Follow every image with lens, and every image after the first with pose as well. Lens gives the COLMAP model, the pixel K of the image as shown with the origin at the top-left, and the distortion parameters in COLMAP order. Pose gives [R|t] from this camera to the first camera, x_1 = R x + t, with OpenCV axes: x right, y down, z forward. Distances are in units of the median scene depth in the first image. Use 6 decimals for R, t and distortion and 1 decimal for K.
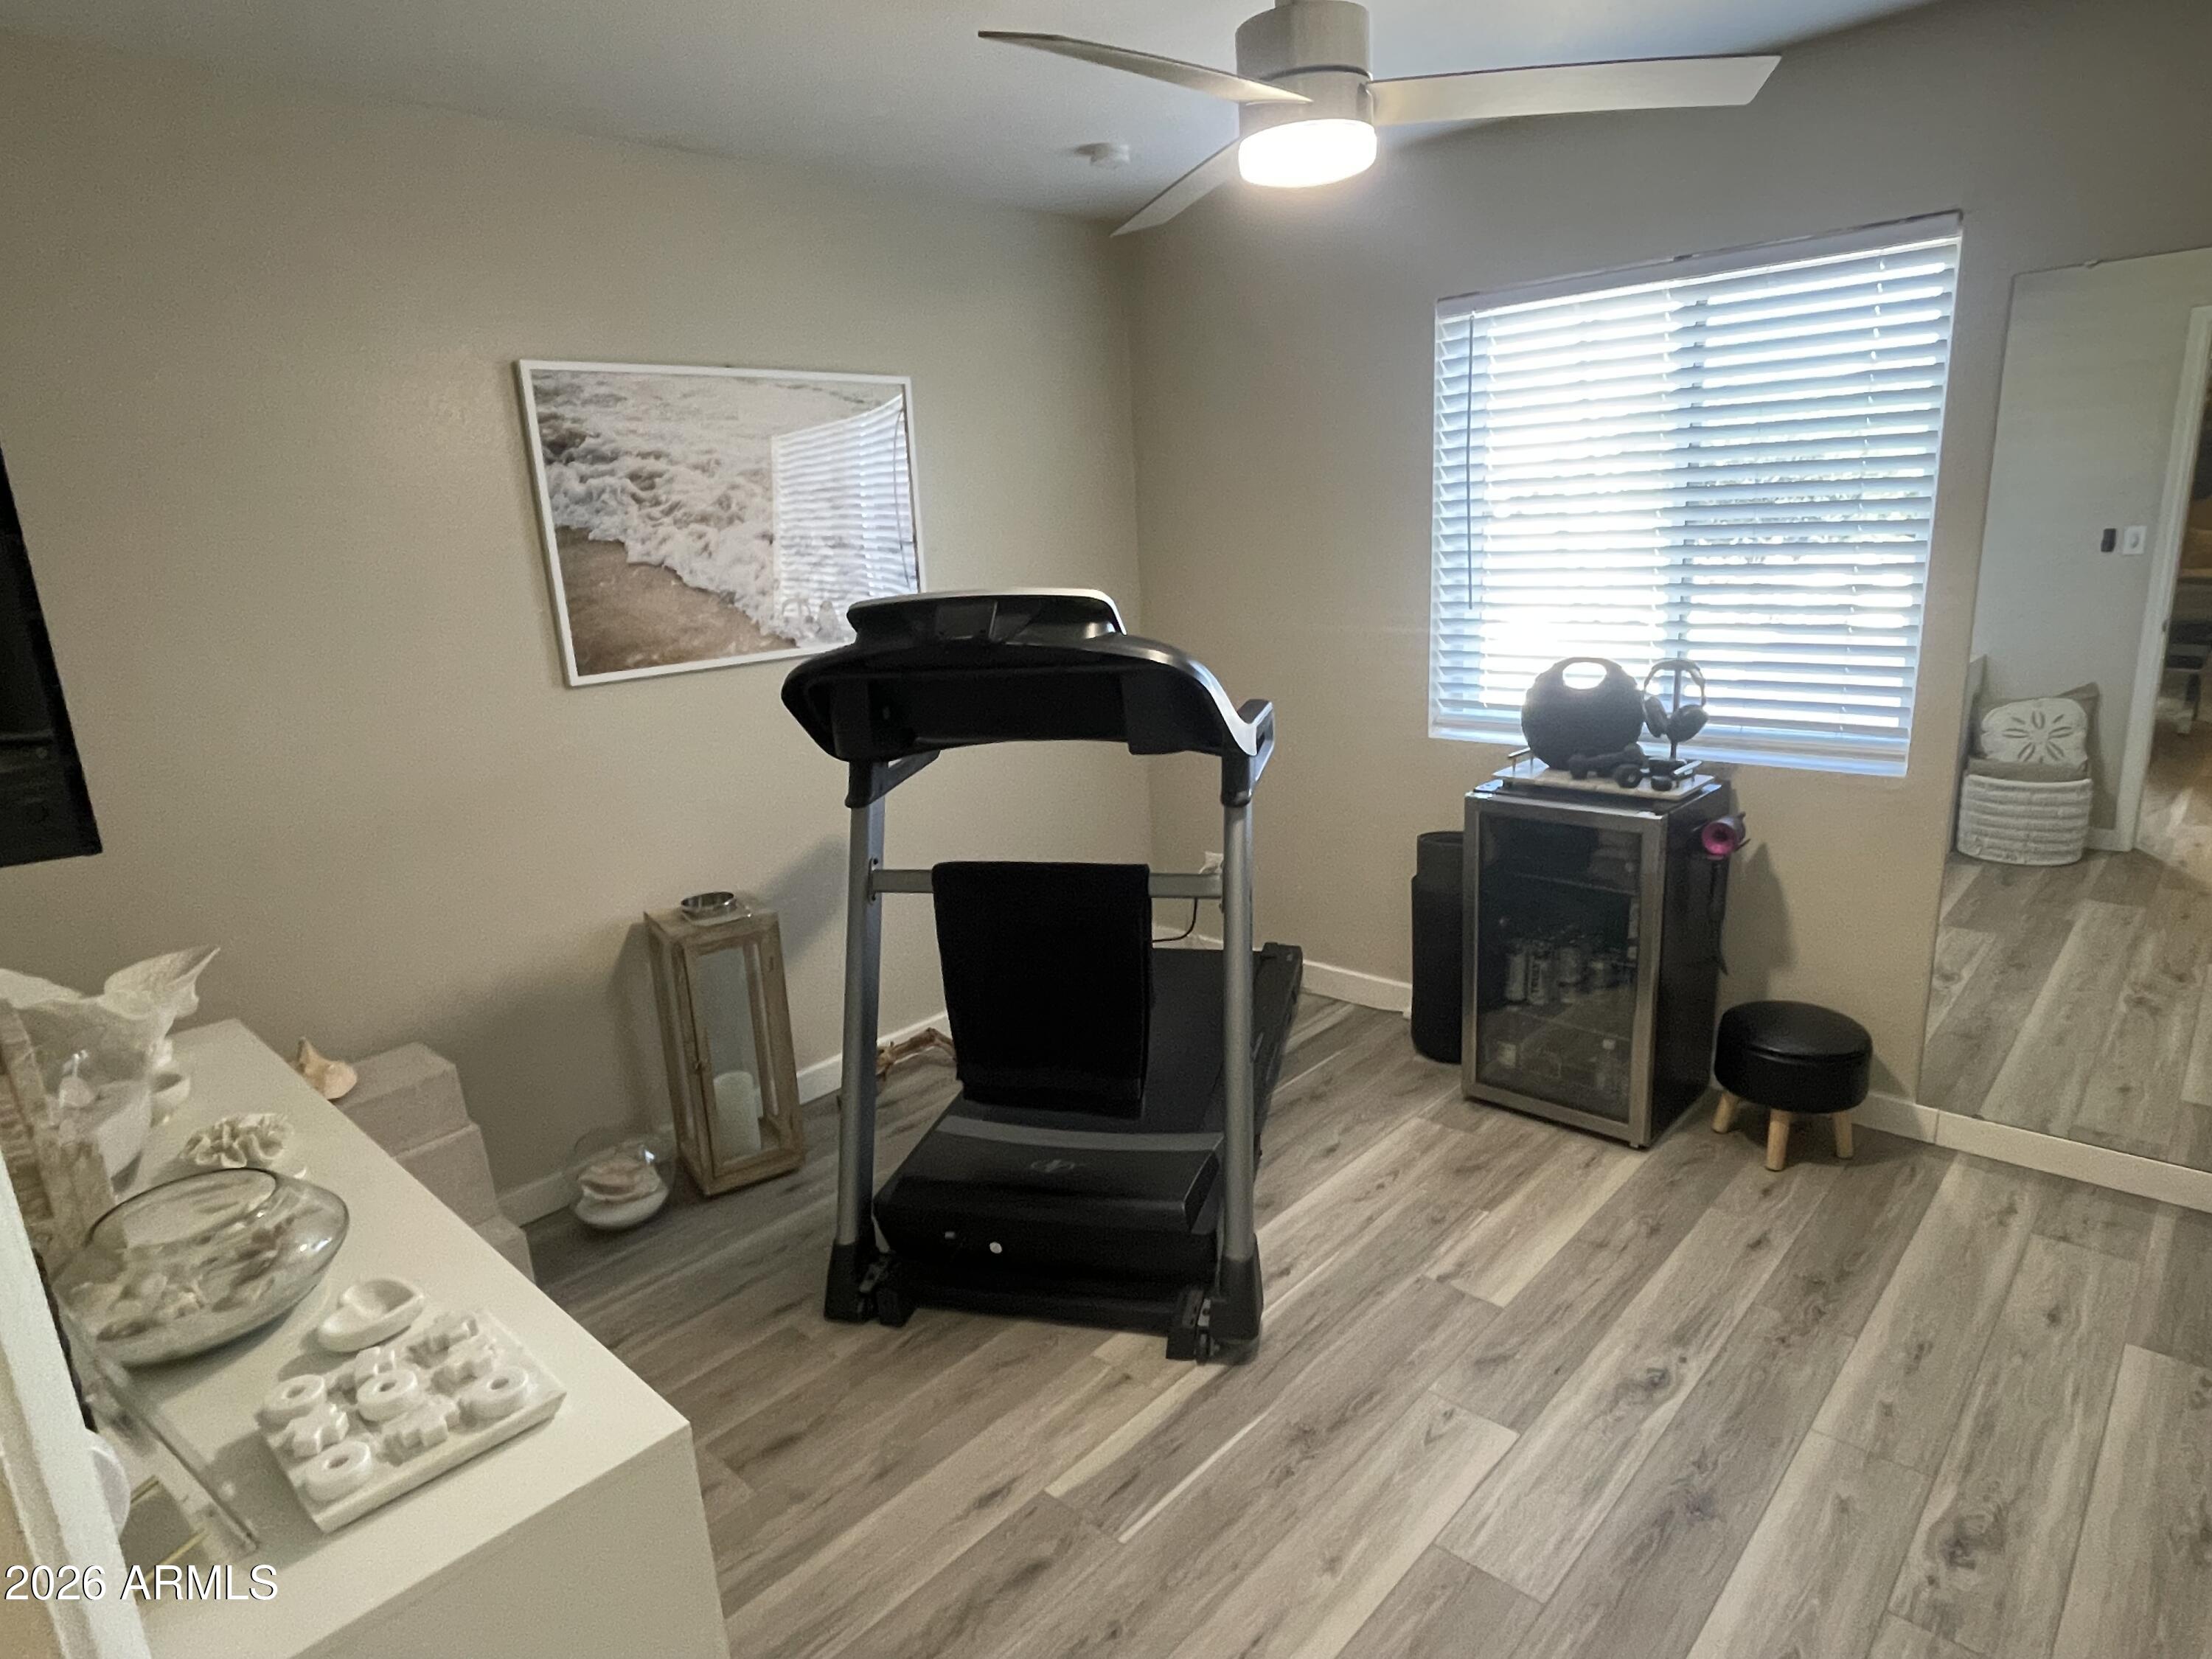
lens RADIAL K [[1260.5, 0, 1096.2], [0, 1260.5, 829.4], [0, 0, 1]] dist [0.006351, -0.002709]
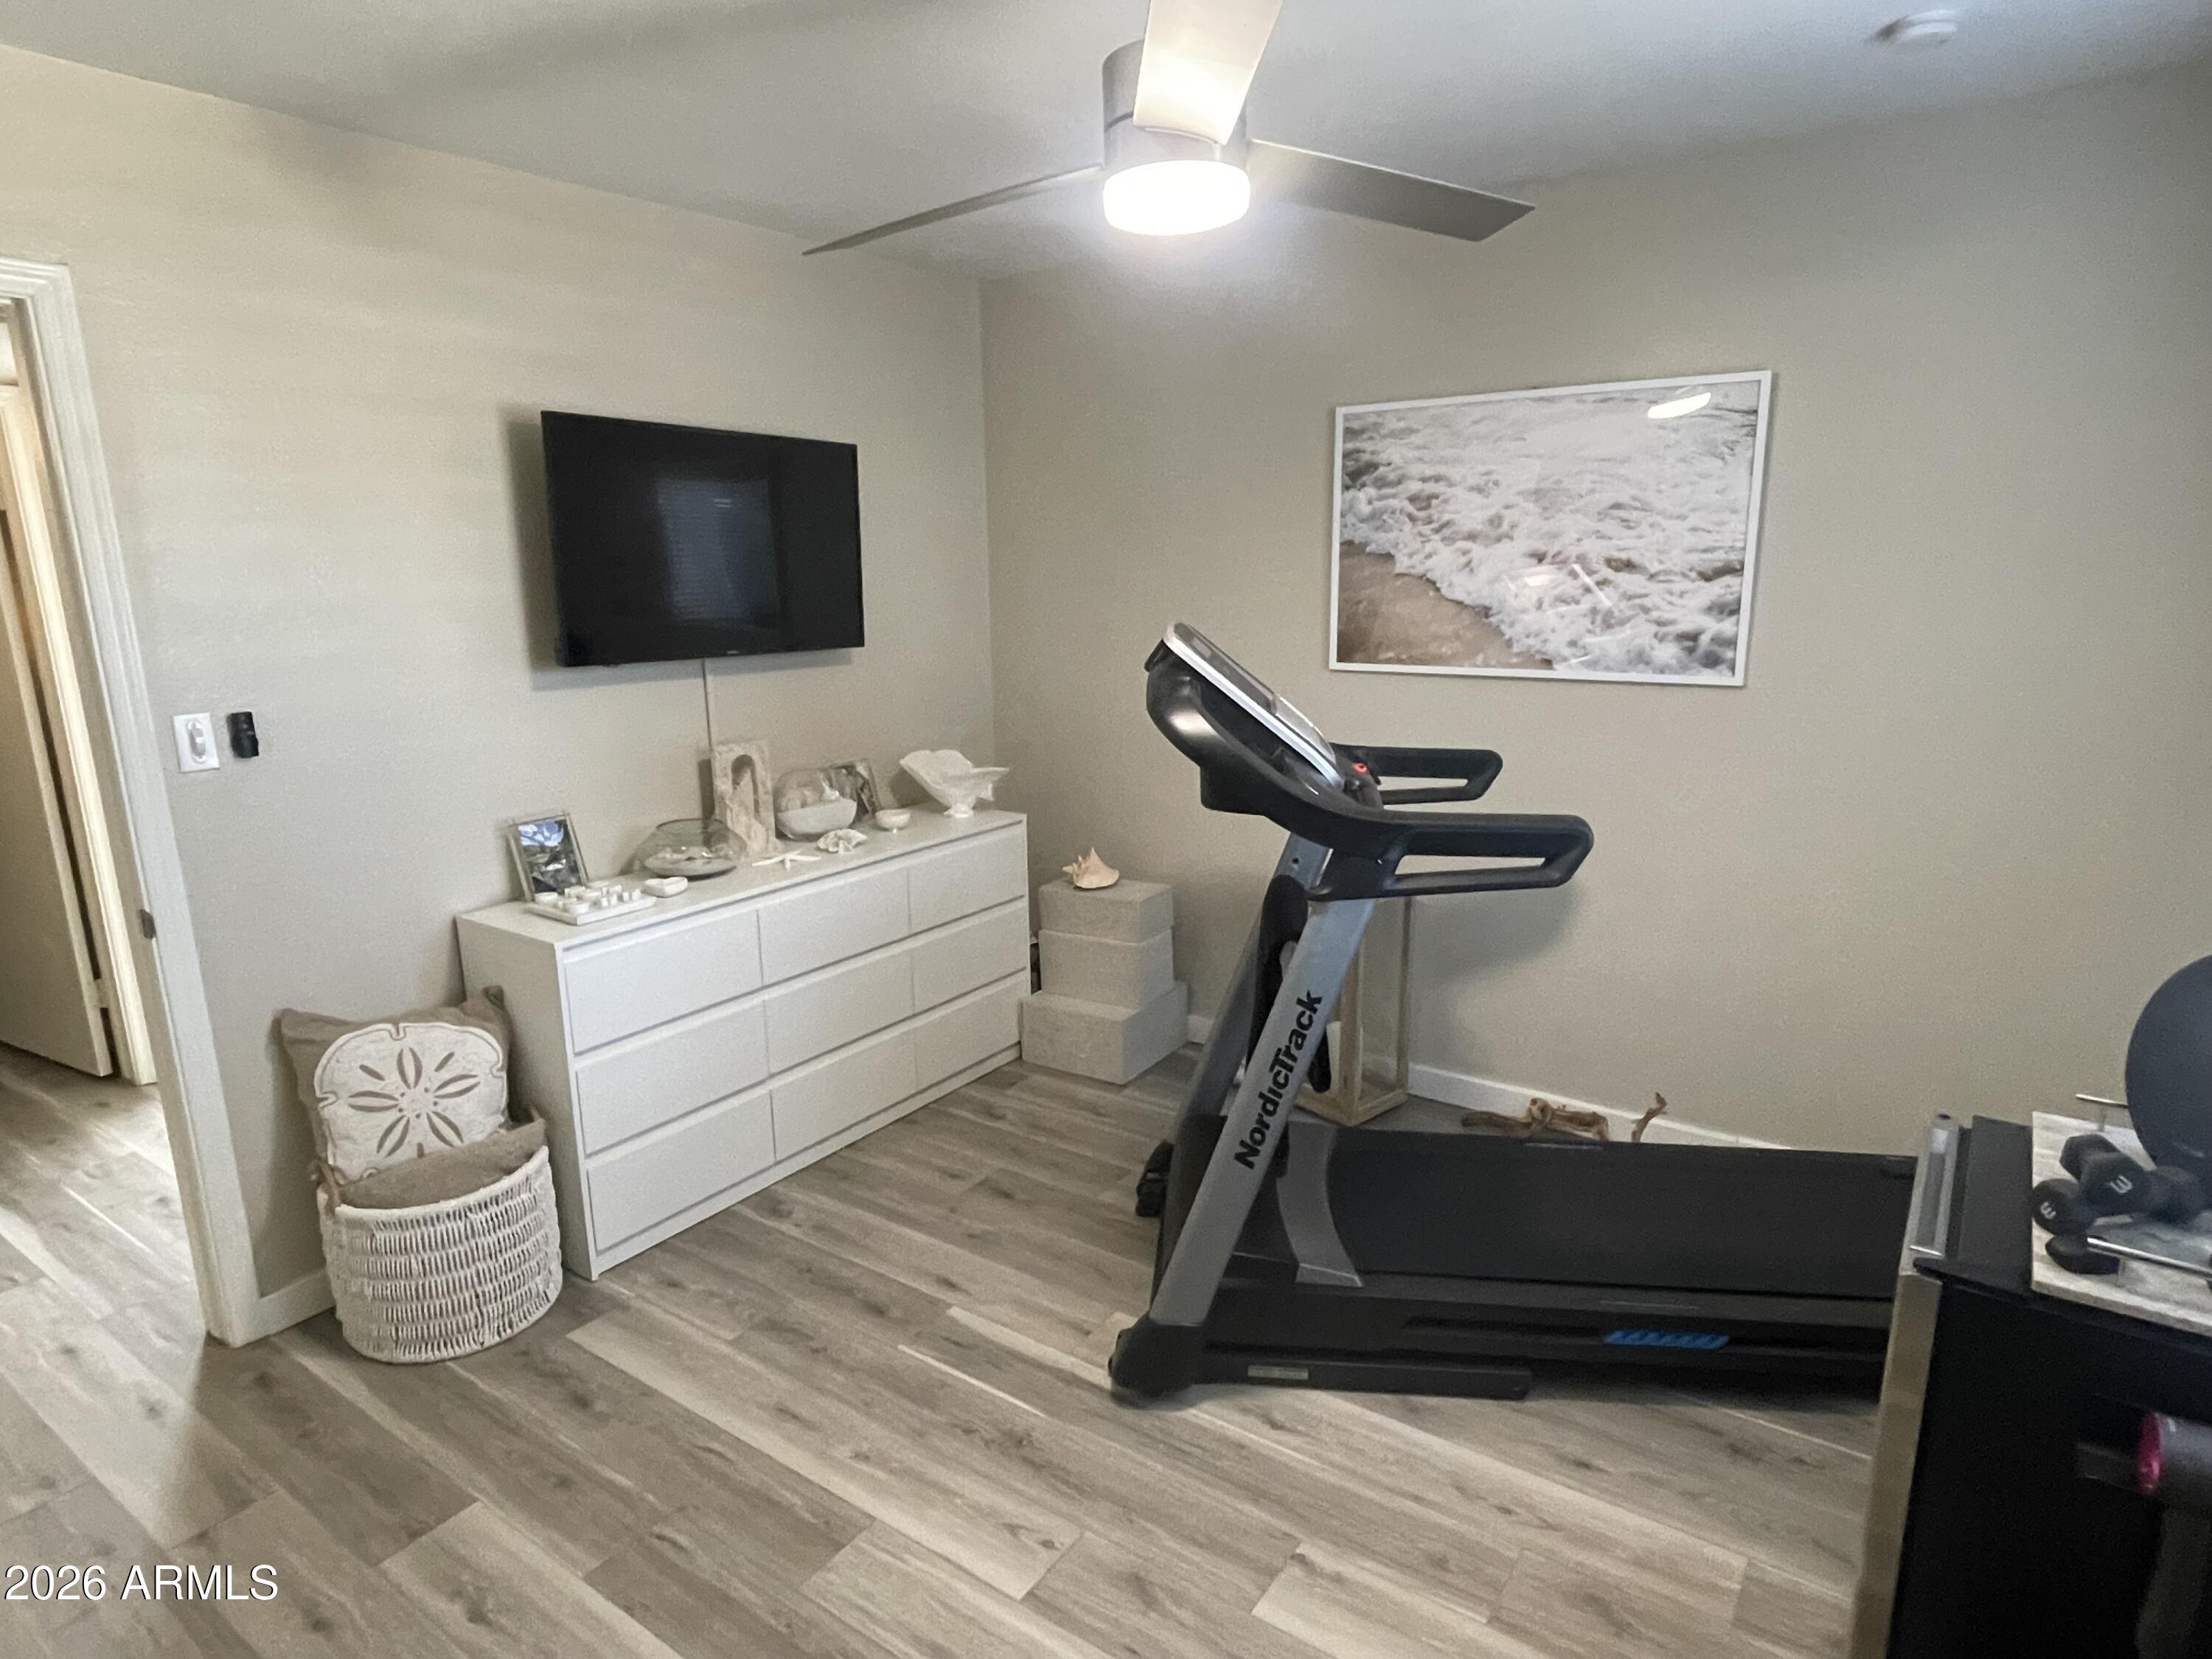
lens RADIAL K [[1260.5, 0, 1099.3], [0, 1260.5, 837.5], [0, 0, 1]] dist [0.006351, -0.002709]
pose [[0.144610, 0.270090, -0.951913, 0.760425], [-0.230111, 0.944829, 0.233123, -0.189806], [0.962360, 0.185334, 0.198783, 0.554555]]
